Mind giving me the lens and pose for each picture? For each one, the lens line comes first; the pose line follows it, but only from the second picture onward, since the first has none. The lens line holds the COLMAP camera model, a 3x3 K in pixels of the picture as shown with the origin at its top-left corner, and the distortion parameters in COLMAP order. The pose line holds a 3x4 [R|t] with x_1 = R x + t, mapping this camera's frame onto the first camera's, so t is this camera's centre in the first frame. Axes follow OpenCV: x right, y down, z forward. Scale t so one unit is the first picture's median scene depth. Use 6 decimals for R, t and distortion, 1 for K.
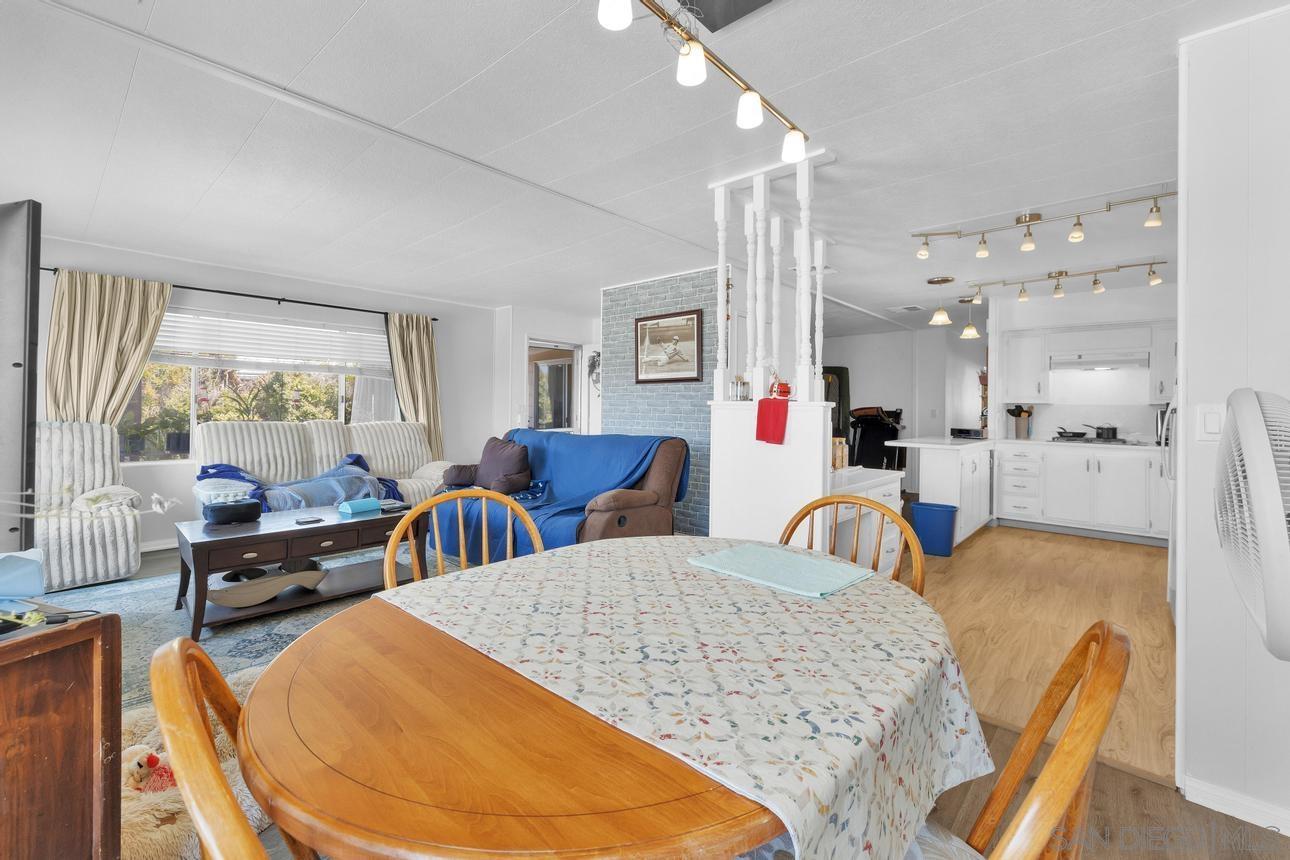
lens RADIAL K [[543.9, 0, 642.5], [0, 543.9, 403.8], [0, 0, 1]] dist [0.000288, 0.000018]
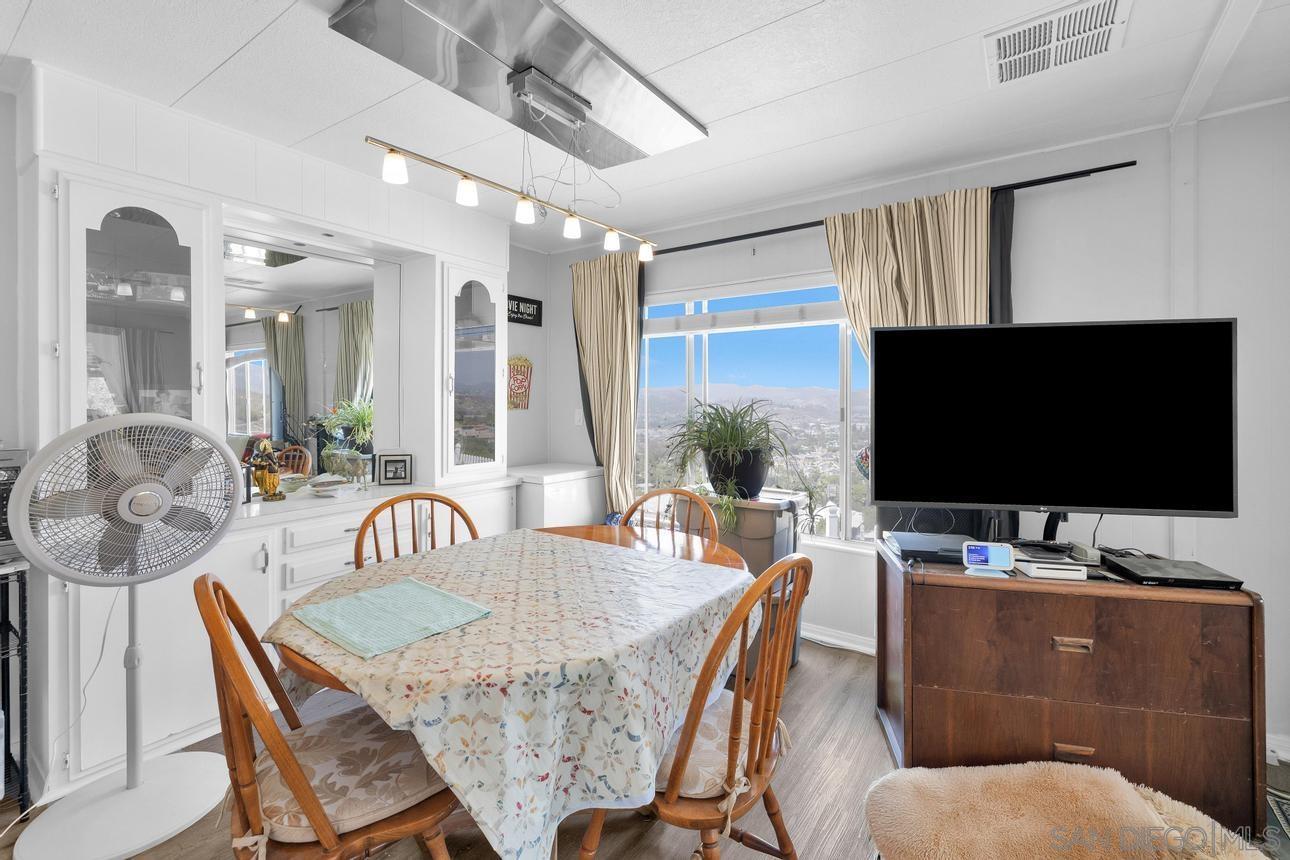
lens RADIAL K [[548.8, 0, 645.5], [0, 548.8, 404.2], [0, 0, 1]] dist [0.002159, 0.000009]
pose [[-0.992700, -0.015875, -0.119564, -0.018160], [-0.015512, 0.999872, -0.003969, -0.017234], [0.119612, -0.002086, -0.992819, 0.656281]]
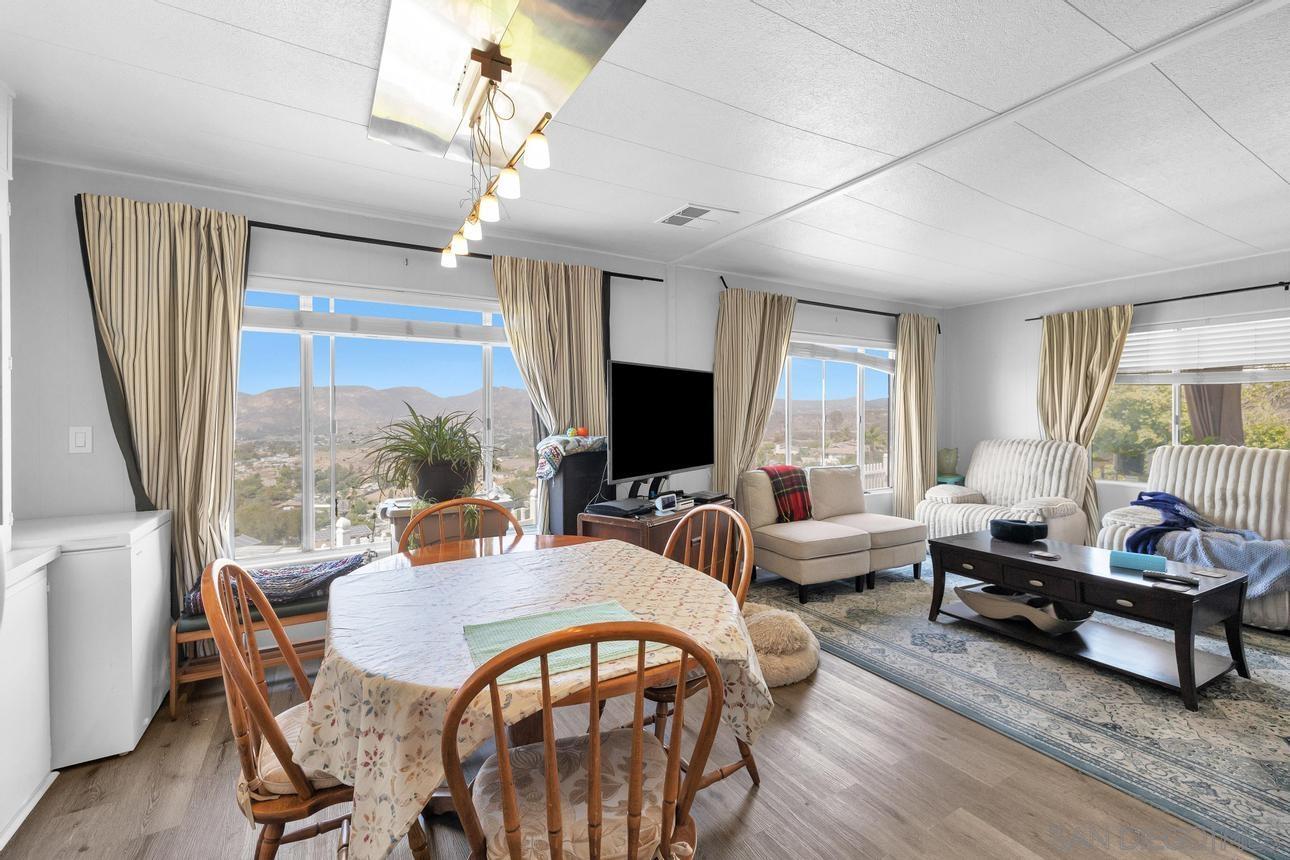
lens RADIAL K [[543.8, 0, 647.2], [0, 543.8, 421.9], [0, 0, 1]] dist [-0.000538, 0.000194]
pose [[-0.301755, -0.000268, -0.953385, 0.339025], [0.008048, 0.999964, -0.002828, -0.010337], [0.953351, -0.008526, -0.301742, 0.462841]]
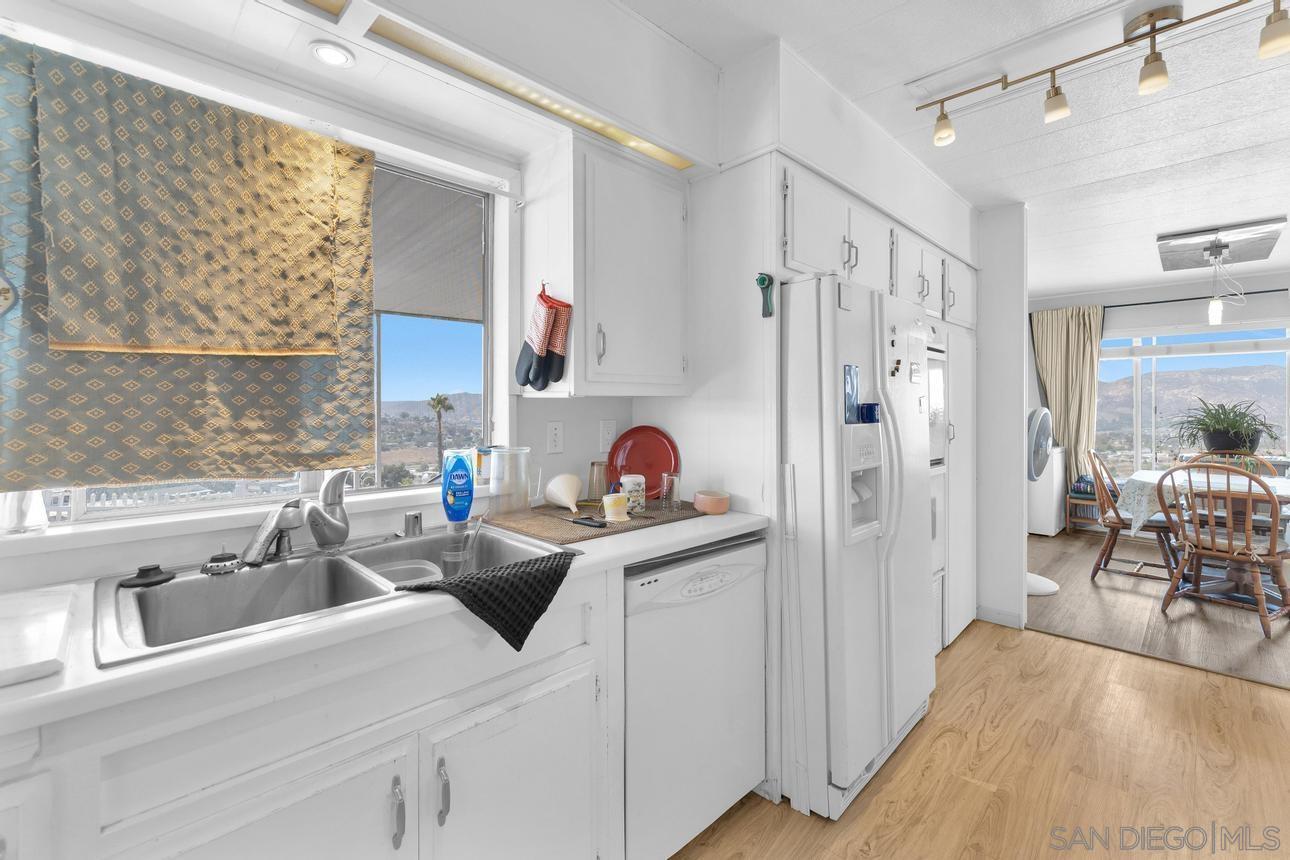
lens RADIAL K [[548.8, 0, 645.5], [0, 548.8, 404.2], [0, 0, 1]] dist [0.002159, 0.000009]
pose [[-0.998596, -0.013319, 0.051274, 0.849502], [-0.013852, 0.999853, -0.010056, 0.005258], [-0.051132, -0.010752, -0.998634, 1.131419]]
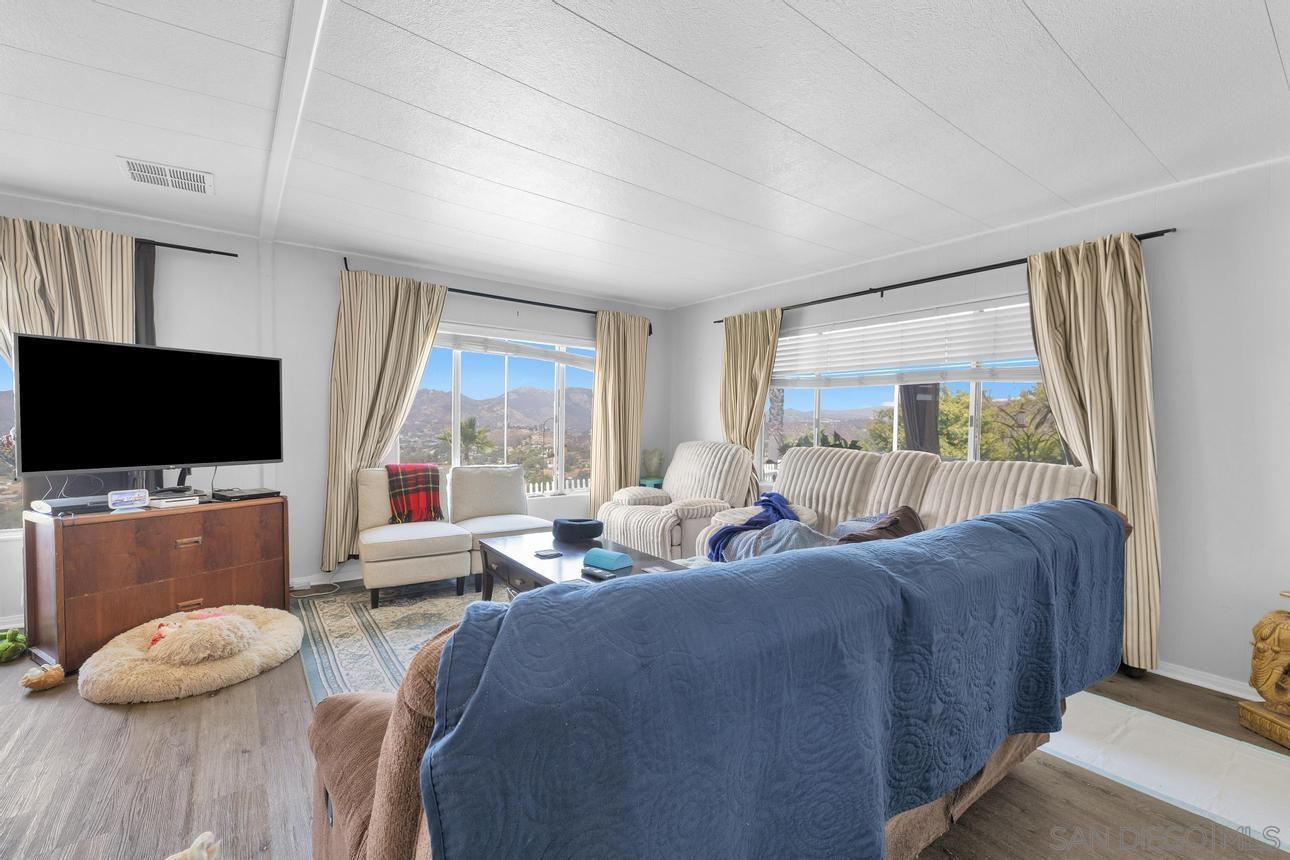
lens RADIAL K [[552.1, 0, 652.3], [0, 552.1, 439.4], [0, 0, 1]] dist [0.000973, -0.000011]
pose [[-0.185662, 0.013328, -0.982523, 0.175719], [-0.009029, 0.999843, 0.015269, 0.008737], [0.982572, 0.011706, -0.185513, 0.969662]]
